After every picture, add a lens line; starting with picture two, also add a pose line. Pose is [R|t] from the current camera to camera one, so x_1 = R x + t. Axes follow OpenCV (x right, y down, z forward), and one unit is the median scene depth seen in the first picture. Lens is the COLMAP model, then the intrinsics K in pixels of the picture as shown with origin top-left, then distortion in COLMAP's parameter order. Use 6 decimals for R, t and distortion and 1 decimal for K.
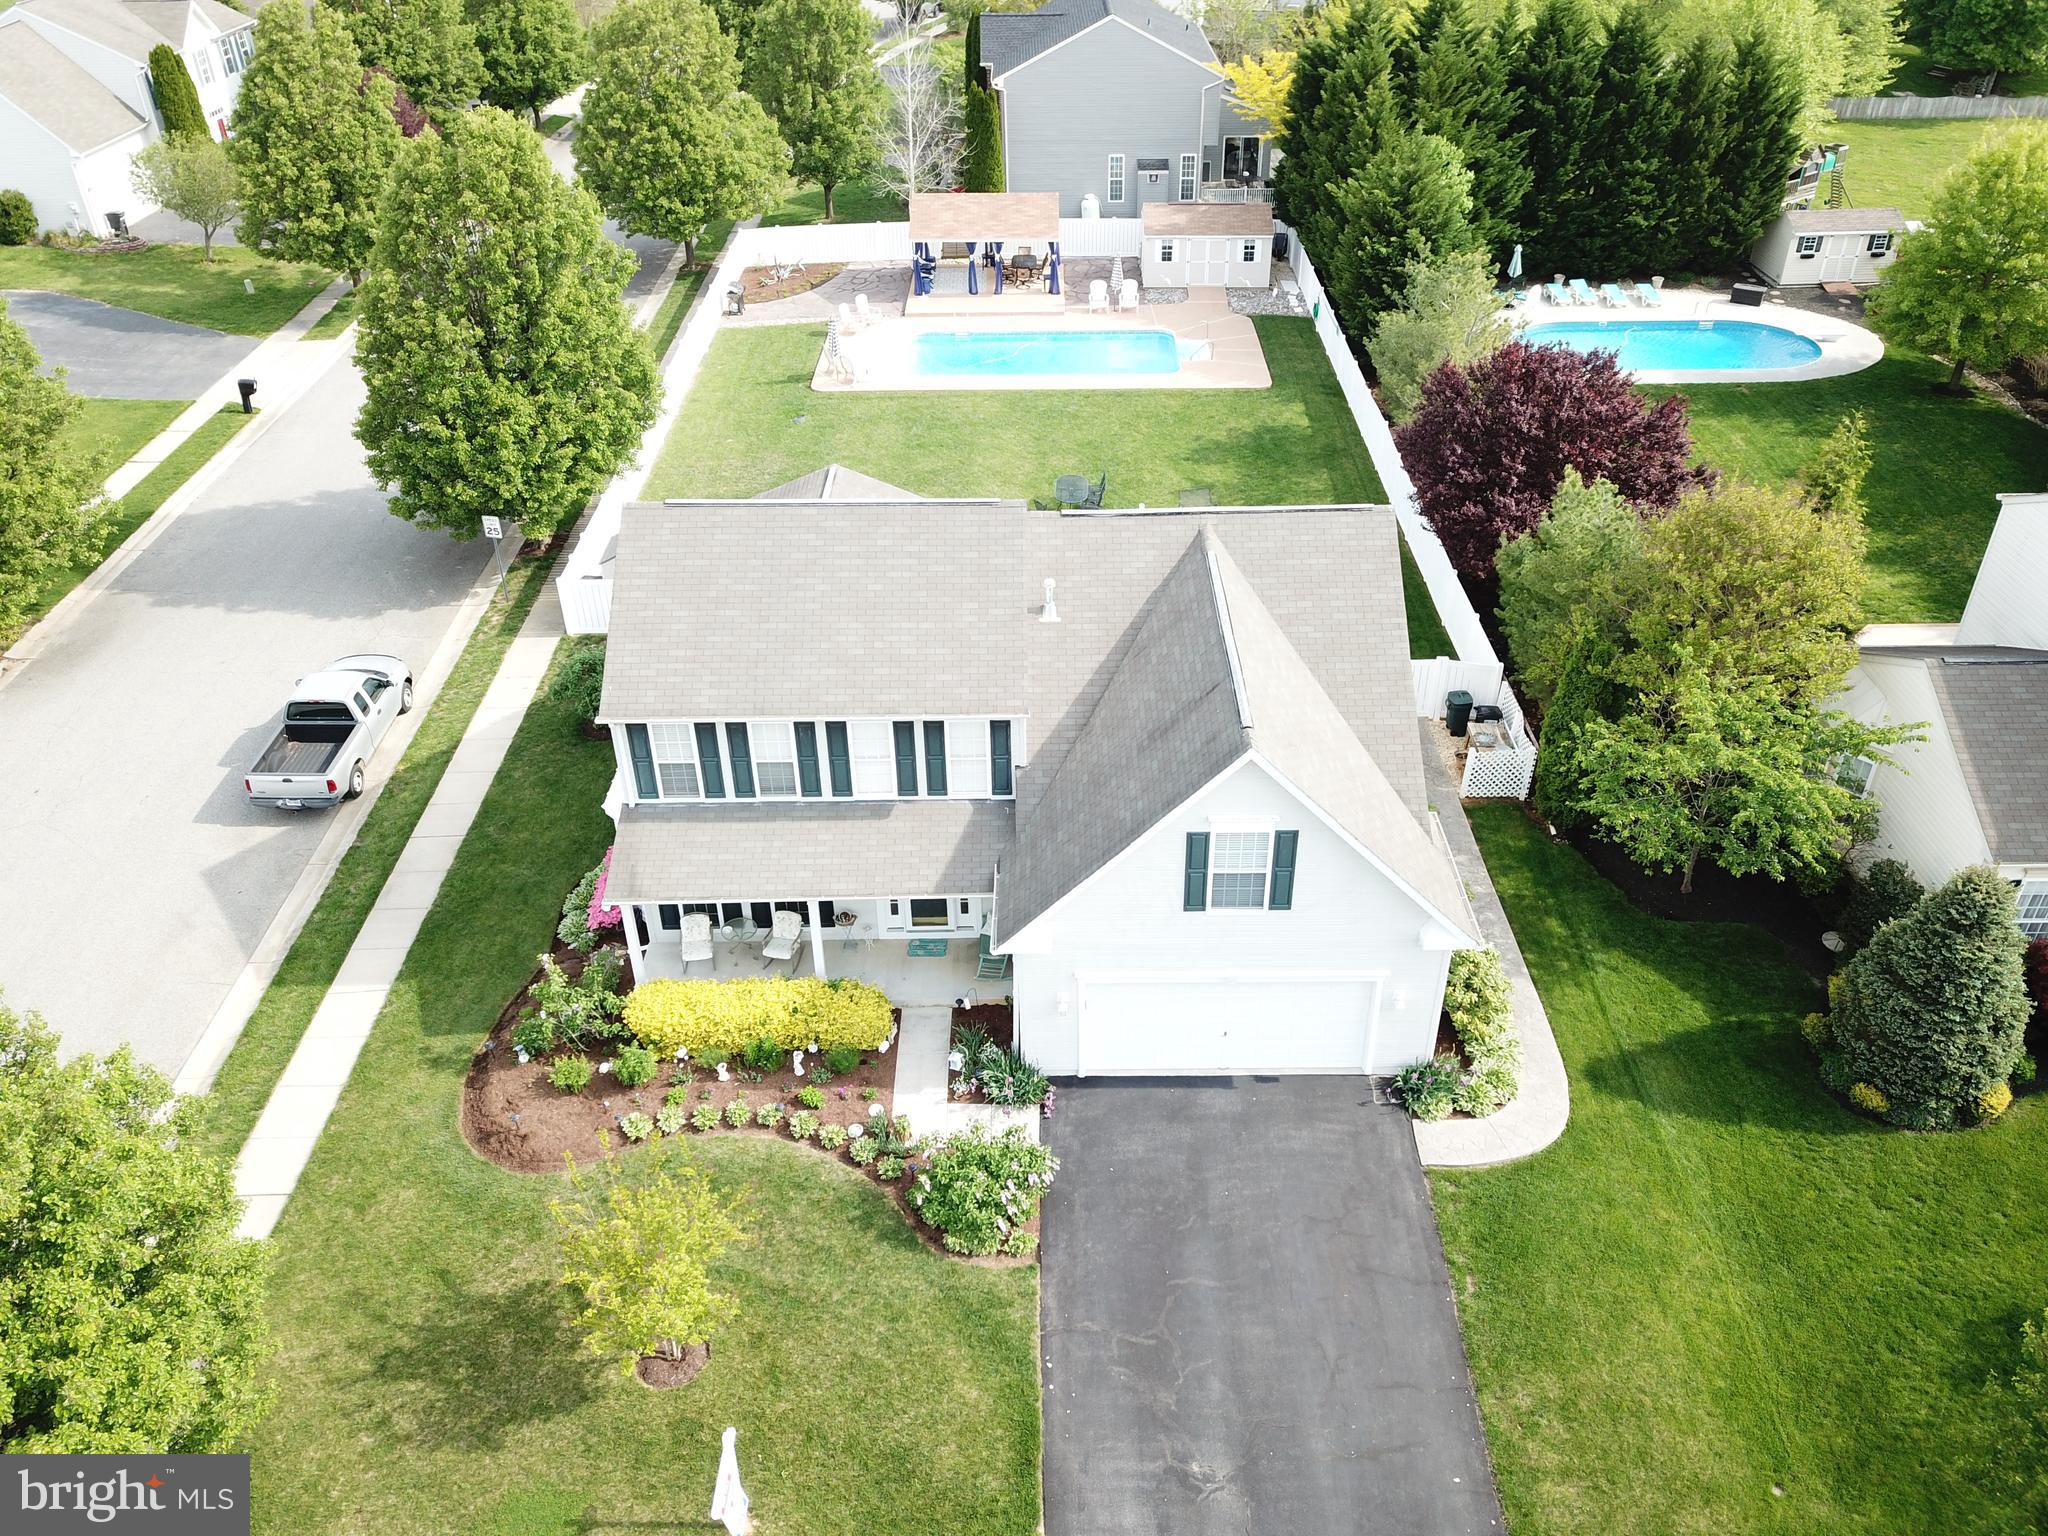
lens RADIAL K [[1557.8, 0, 1041.6], [0, 1557.8, 765.1], [0, 0, 1]] dist [0.026319, -0.037023]
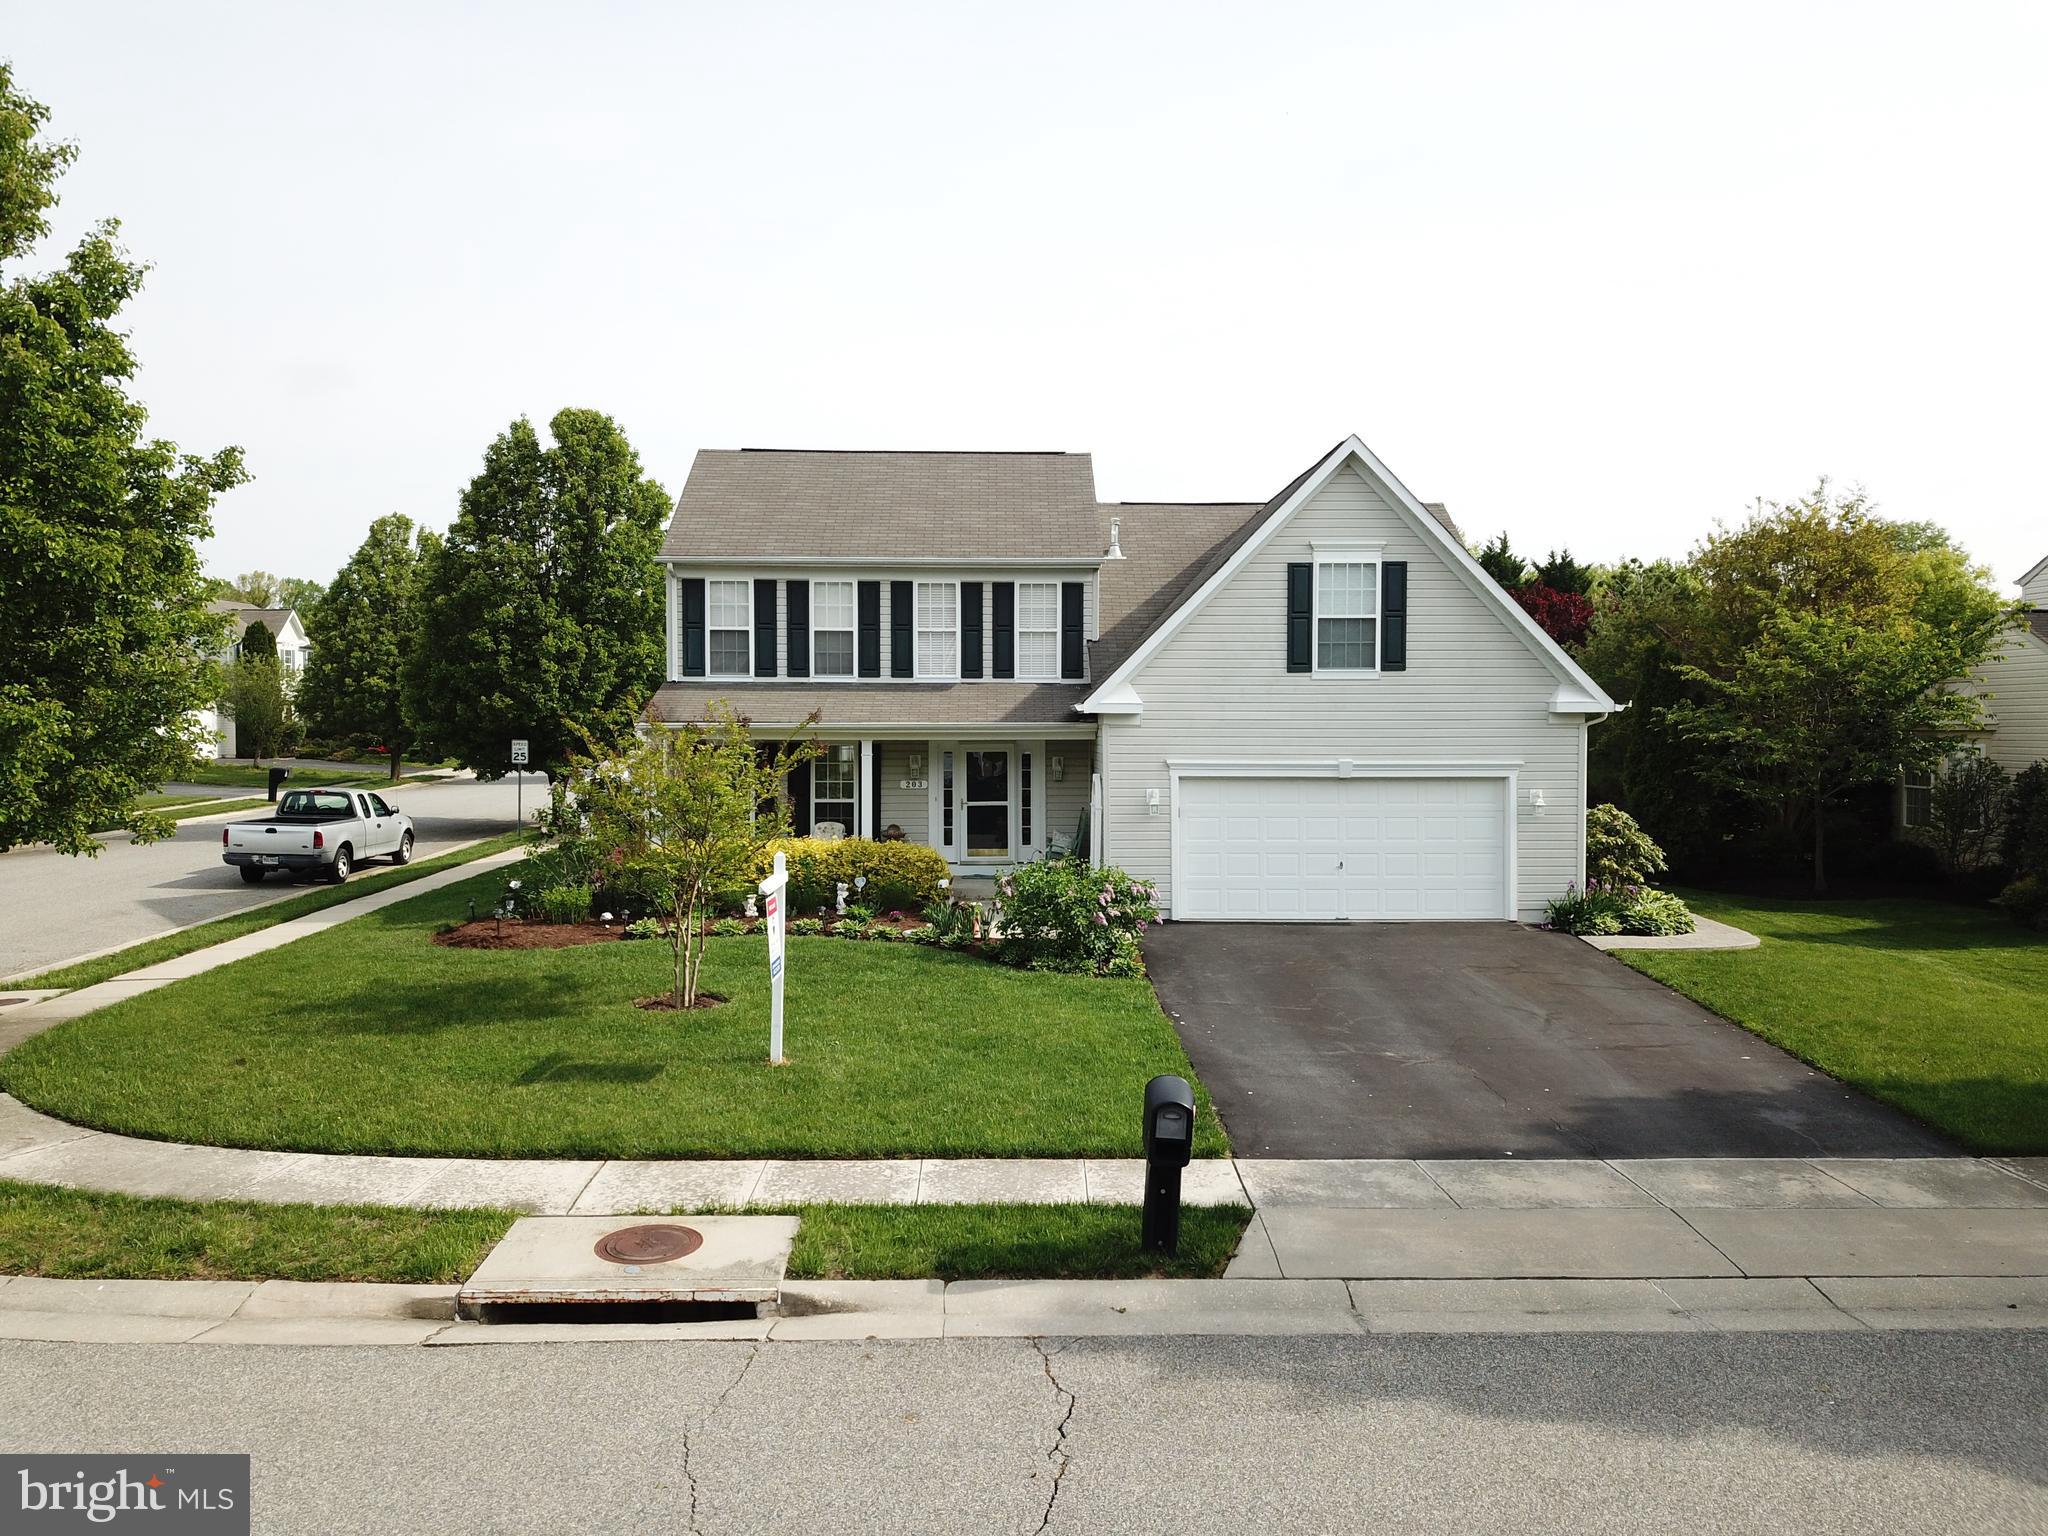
lens RADIAL K [[1549.1, 0, 1026.2], [0, 1549.1, 770.8], [0, 0, 1]] dist [0.057786, -0.001351]
pose [[0.999917, 0.005721, 0.011562, -0.054279], [0.001093, 0.855480, -0.517834, 0.466880], [-0.012854, 0.517804, 0.855403, 0.198260]]
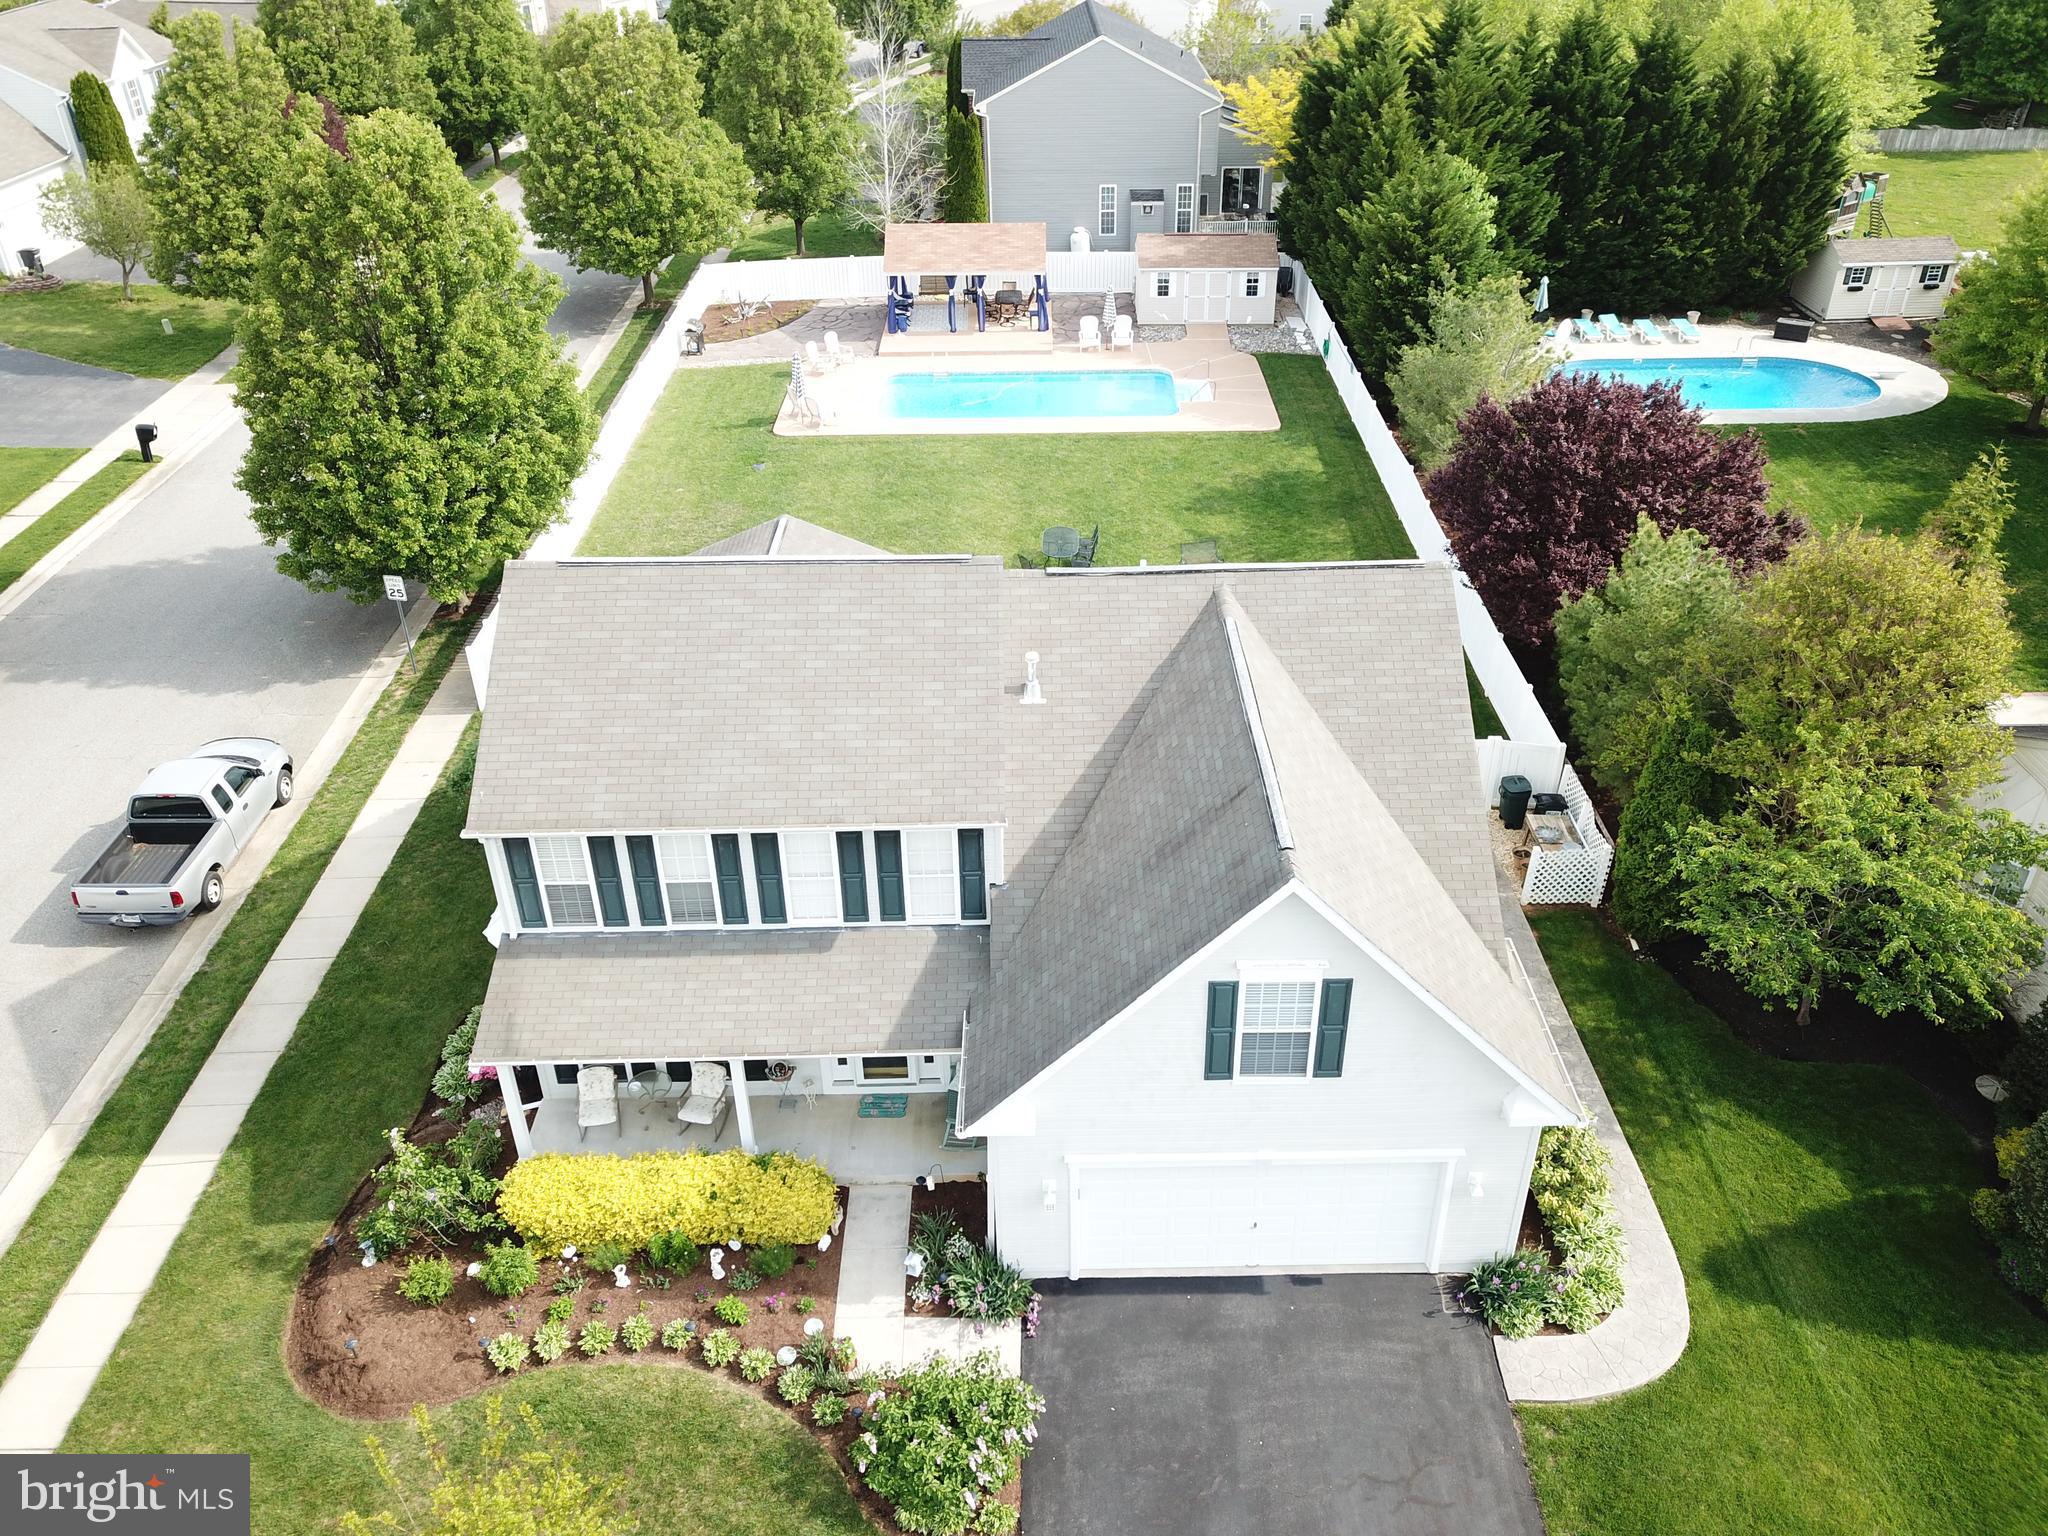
lens RADIAL K [[1571.3, 0, 1029.5], [0, 1571.3, 773.3], [0, 0, 1]] dist [0.009394, -0.002716]
pose [[0.999992, -0.003361, -0.002283, 0.004761], [0.003294, 0.999578, -0.028855, -0.028470], [0.002379, 0.028847, 0.999581, 0.159230]]
